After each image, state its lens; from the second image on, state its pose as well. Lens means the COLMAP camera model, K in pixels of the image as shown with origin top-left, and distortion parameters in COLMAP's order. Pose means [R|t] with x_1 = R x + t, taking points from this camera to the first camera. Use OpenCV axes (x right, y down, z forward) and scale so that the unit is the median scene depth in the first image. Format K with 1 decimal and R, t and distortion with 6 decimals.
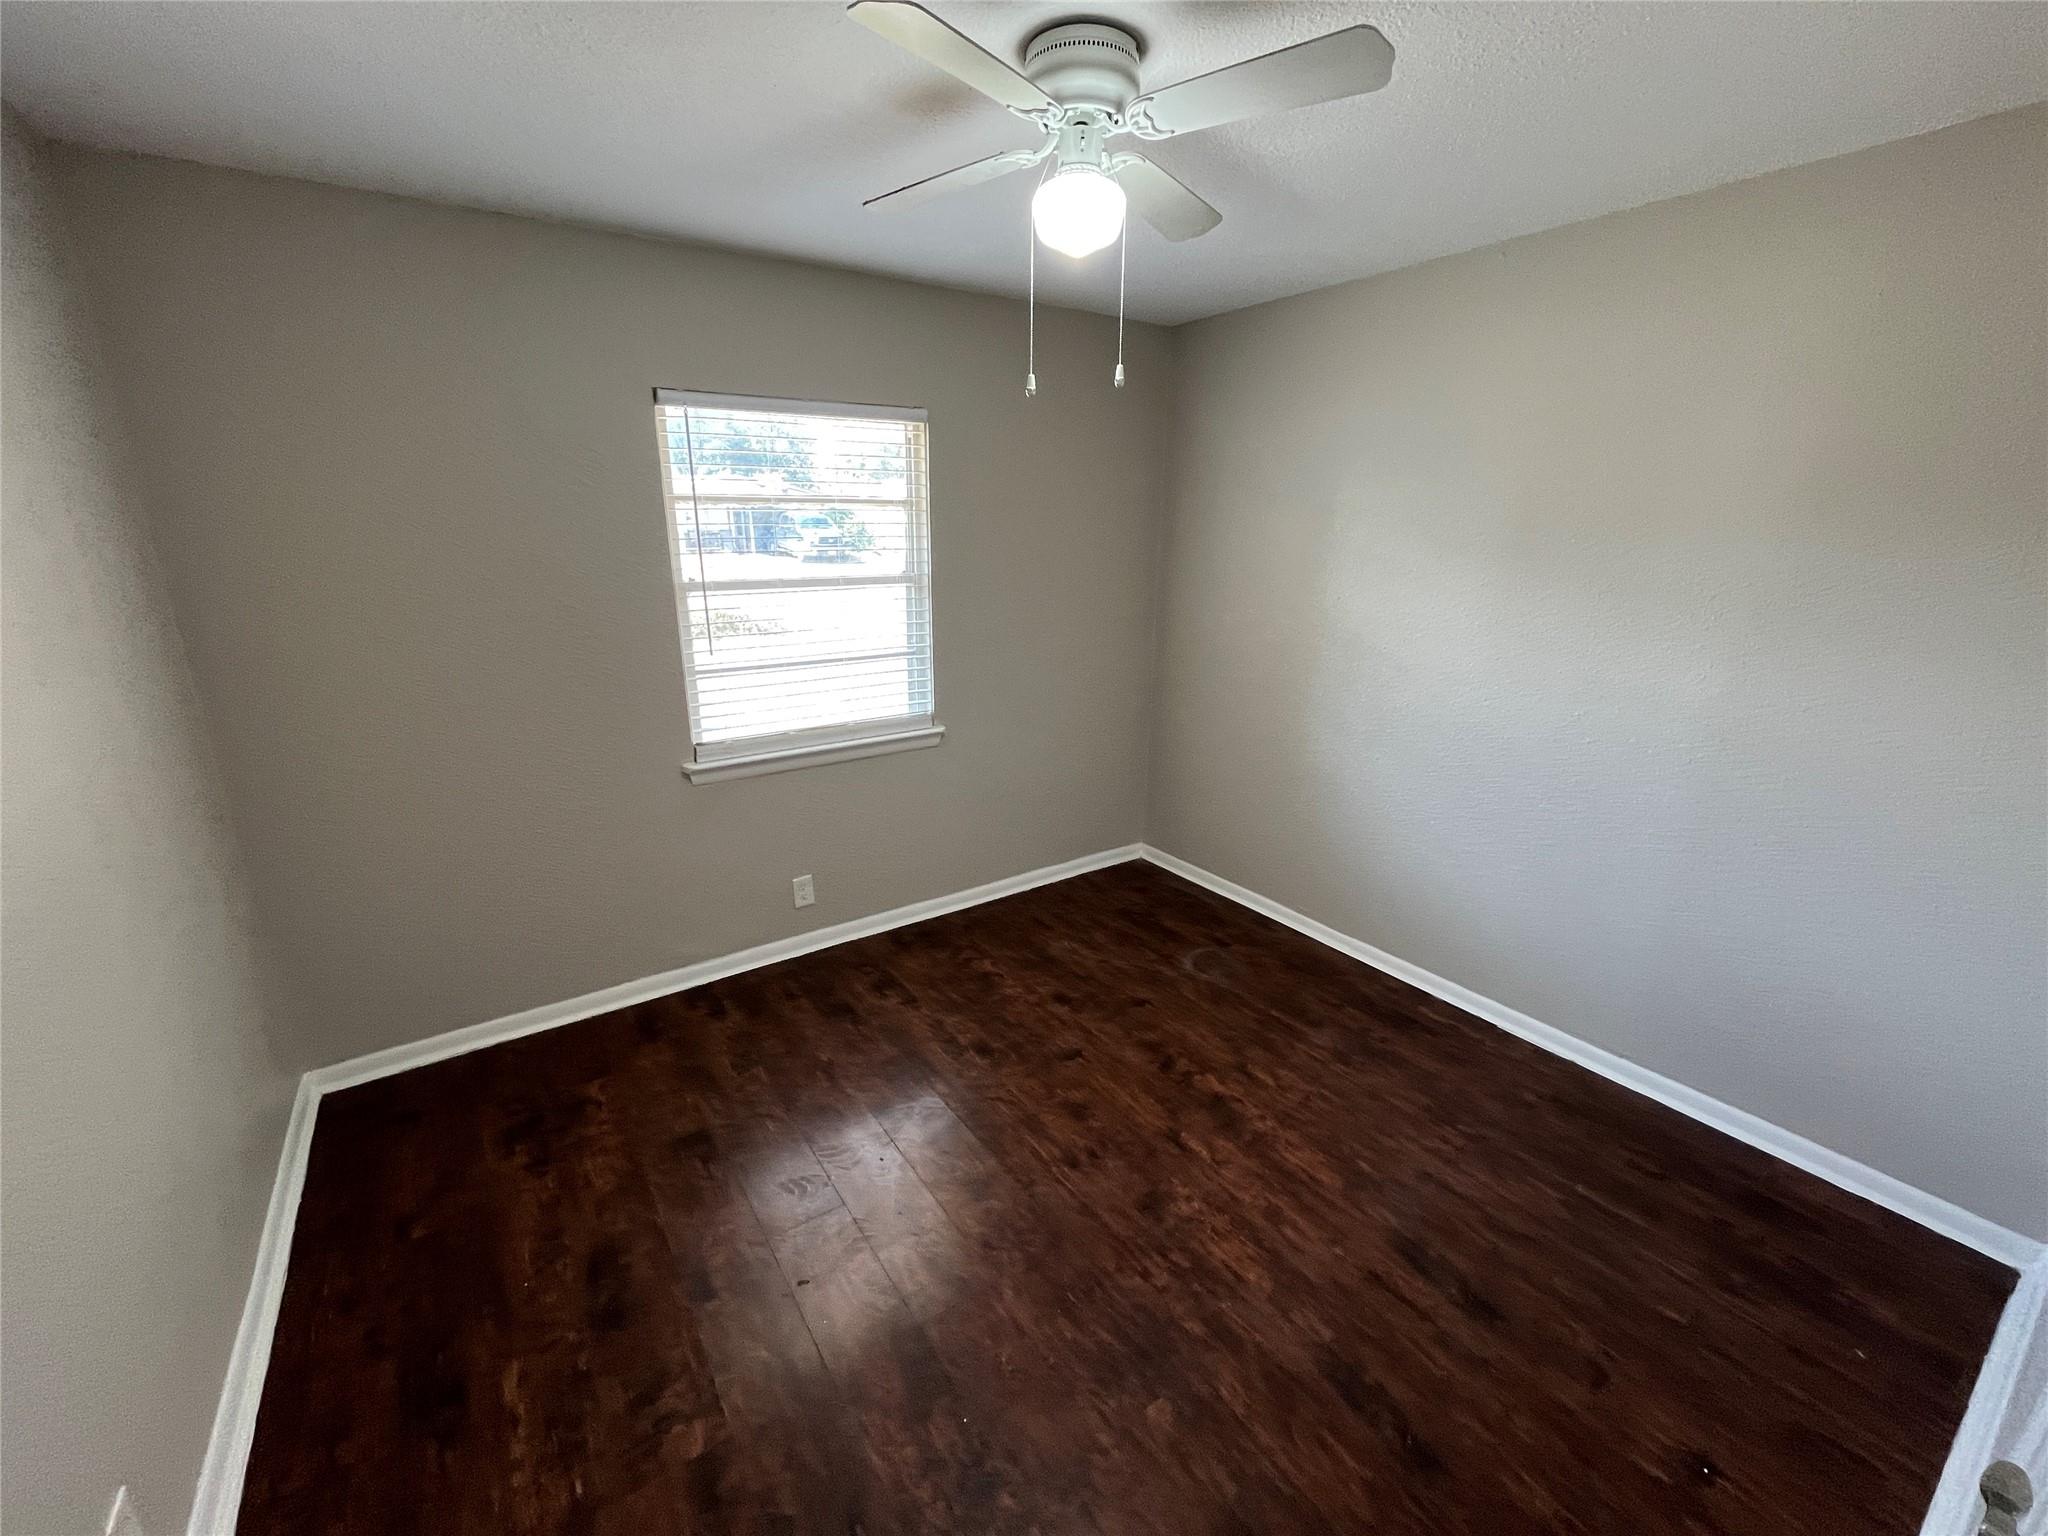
lens RADIAL K [[828.3, 0, 1024.7], [0, 828.3, 758.8], [0, 0, 1]] dist [0.003466, -0.000644]
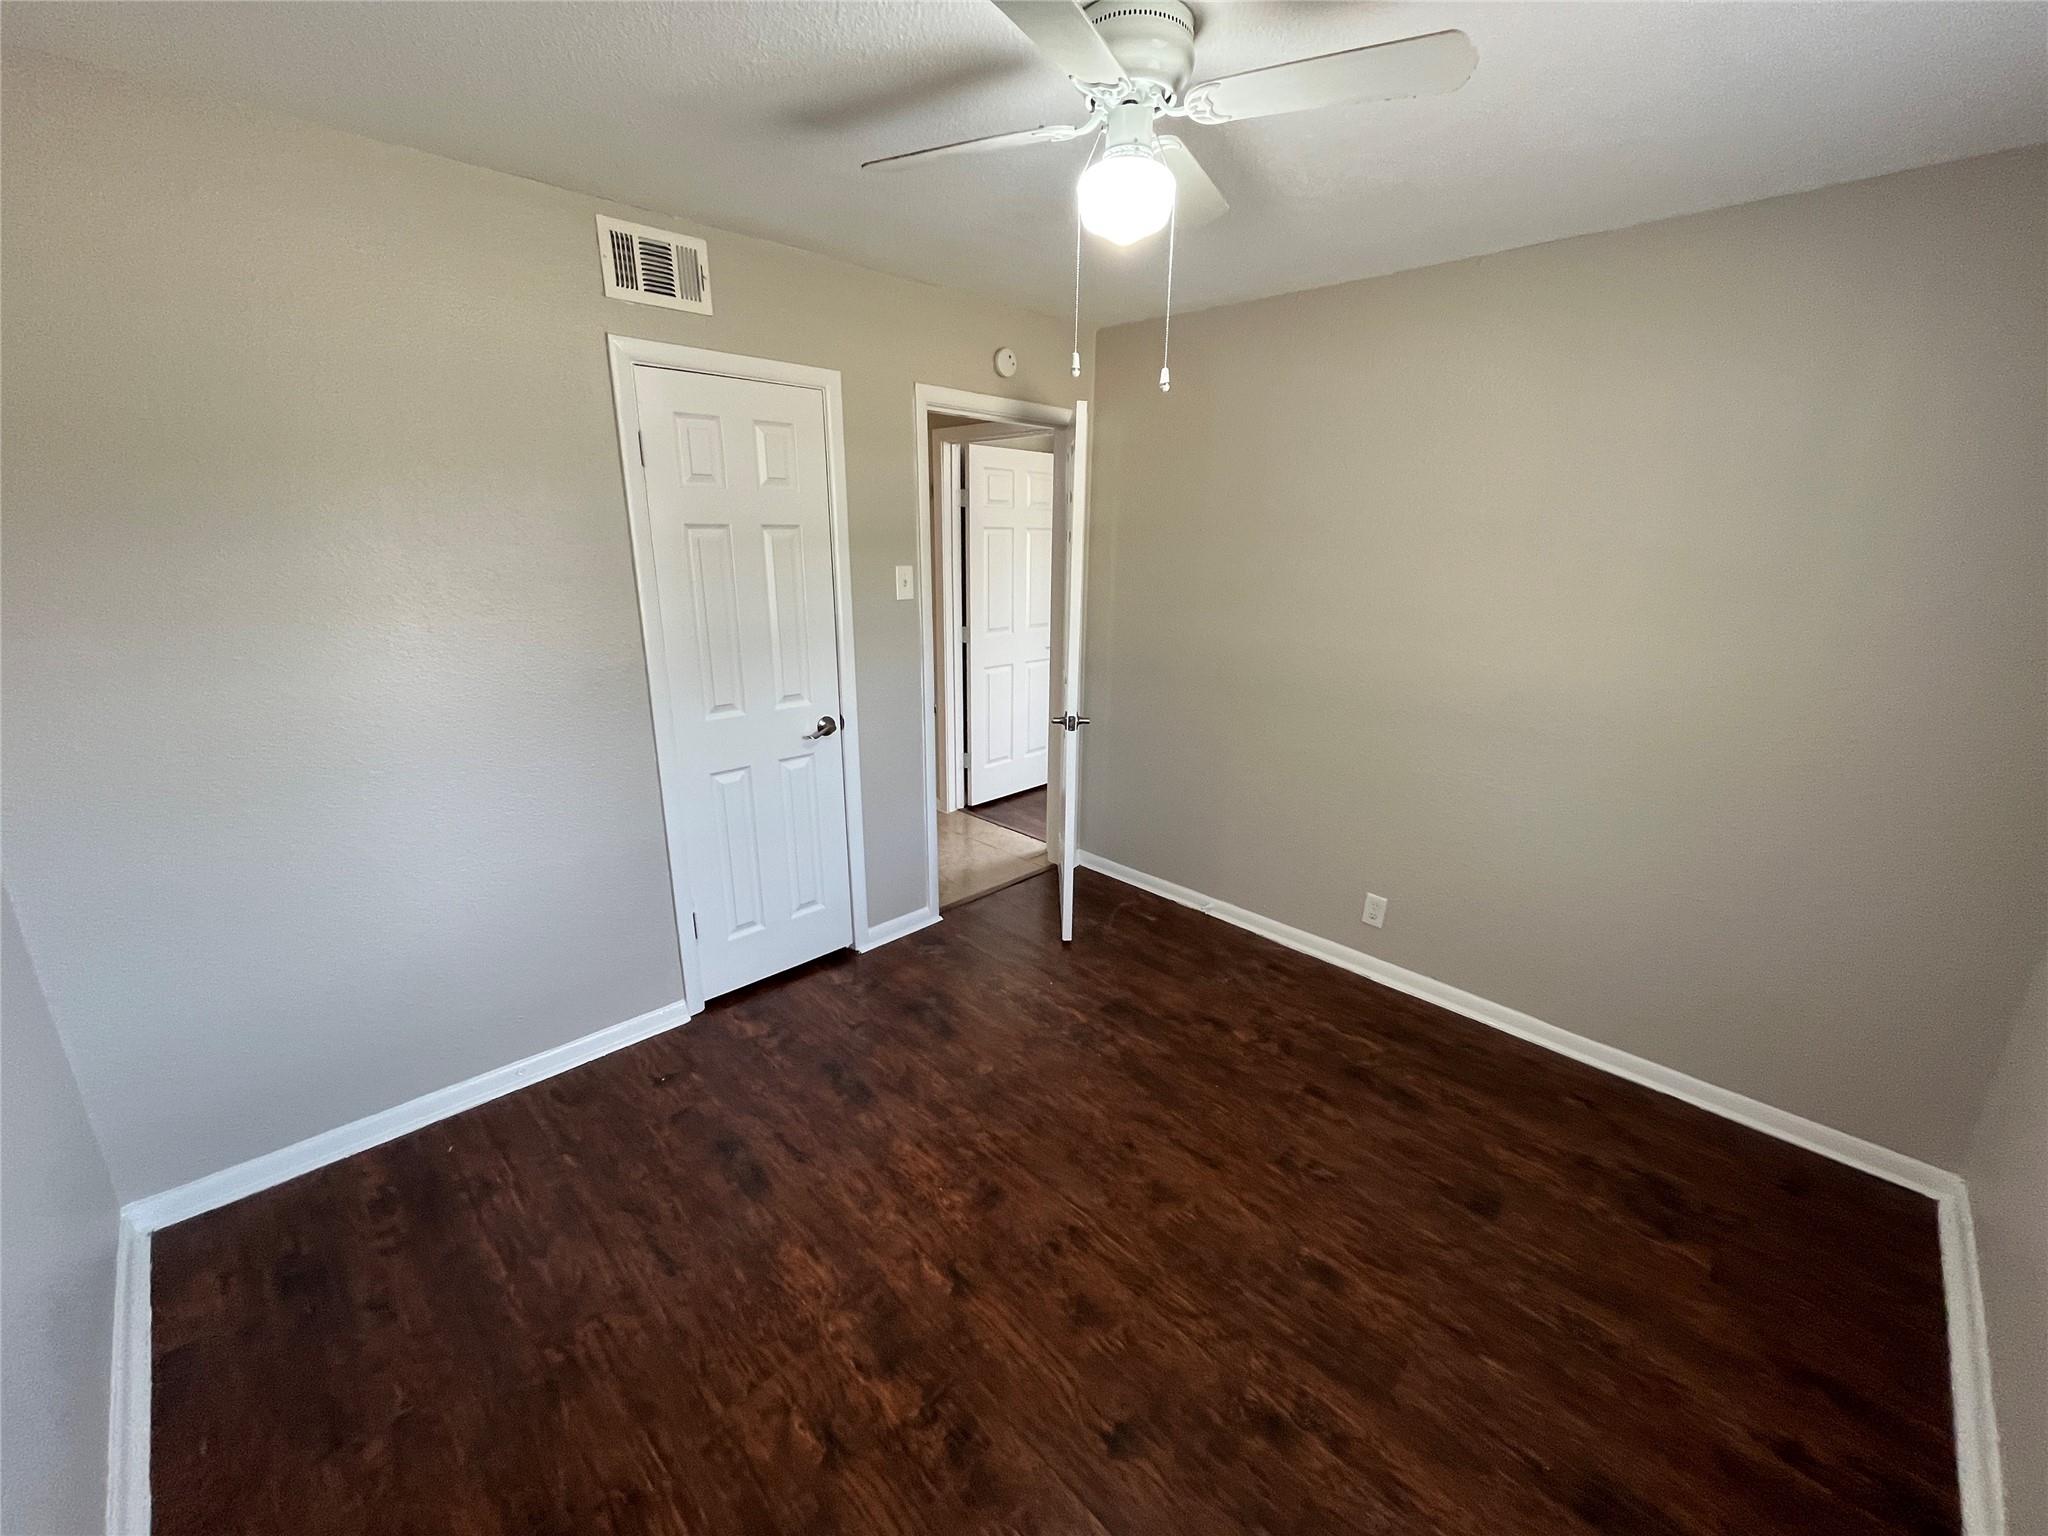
lens RADIAL K [[828.3, 0, 1024.3], [0, 828.3, 769.4], [0, 0, 1]] dist [0.003466, -0.000644]
pose [[-0.983681, 0.033085, -0.176853, 0.271260], [-0.067218, 0.844196, 0.531803, -0.440177], [0.166894, 0.535012, -0.828196, 1.559838]]
